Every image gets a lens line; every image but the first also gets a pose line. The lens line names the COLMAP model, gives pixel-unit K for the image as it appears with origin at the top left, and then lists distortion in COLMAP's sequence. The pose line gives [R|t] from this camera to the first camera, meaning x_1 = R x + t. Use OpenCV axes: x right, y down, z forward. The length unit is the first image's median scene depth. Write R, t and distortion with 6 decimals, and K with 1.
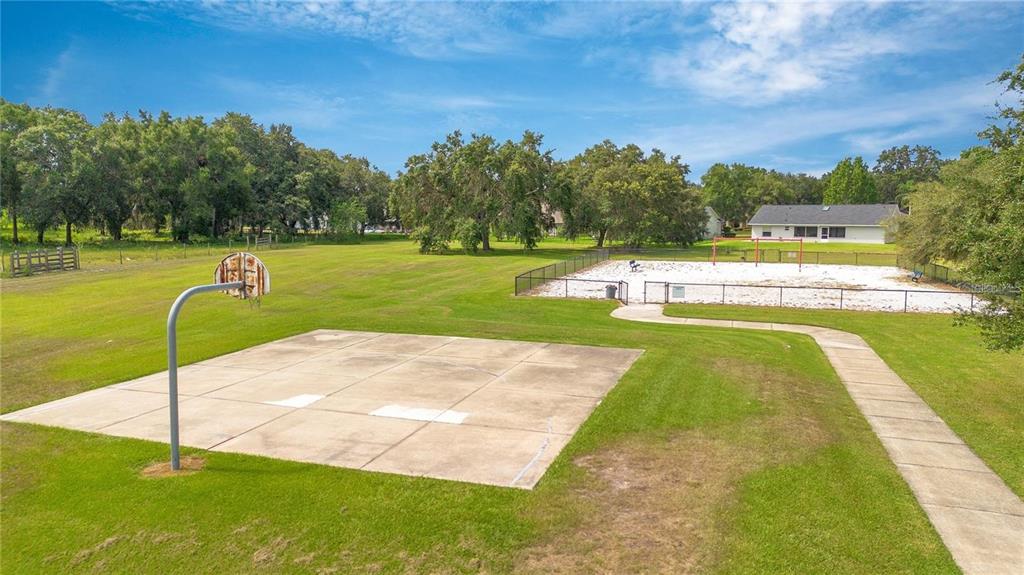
lens RADIAL K [[721.5, 0, 515.3], [0, 721.5, 287.5], [0, 0, 1]] dist [0.007302, -0.001544]
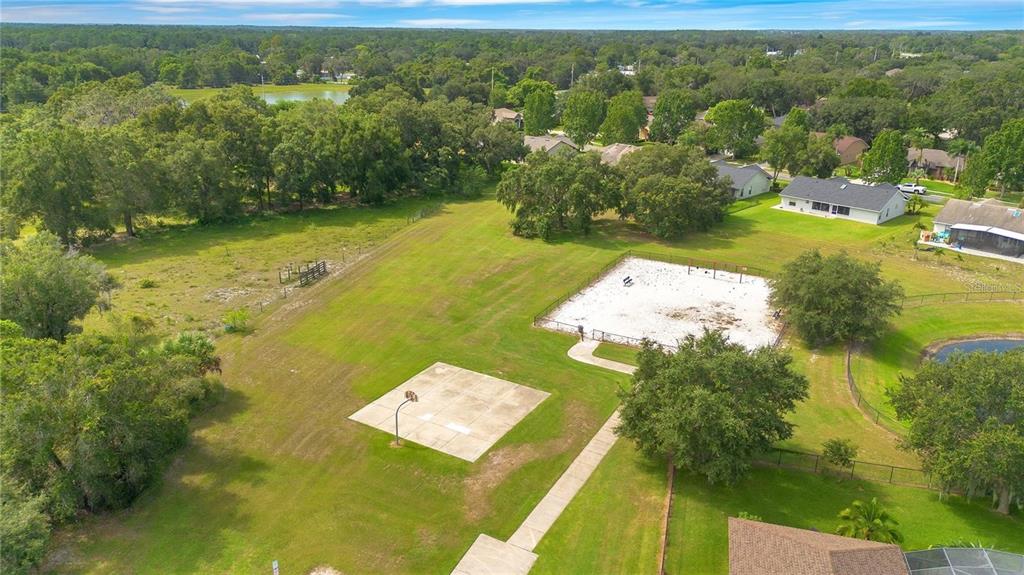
lens RADIAL K [[721.5, 0, 510.8], [0, 721.5, 286.8], [0, 0, 1]] dist [0.007302, -0.001544]
pose [[0.977617, 0.078919, -0.195029, 0.169591], [-0.031180, 0.971092, 0.236662, -0.301984], [0.208068, -0.225284, 0.951817, -0.487134]]
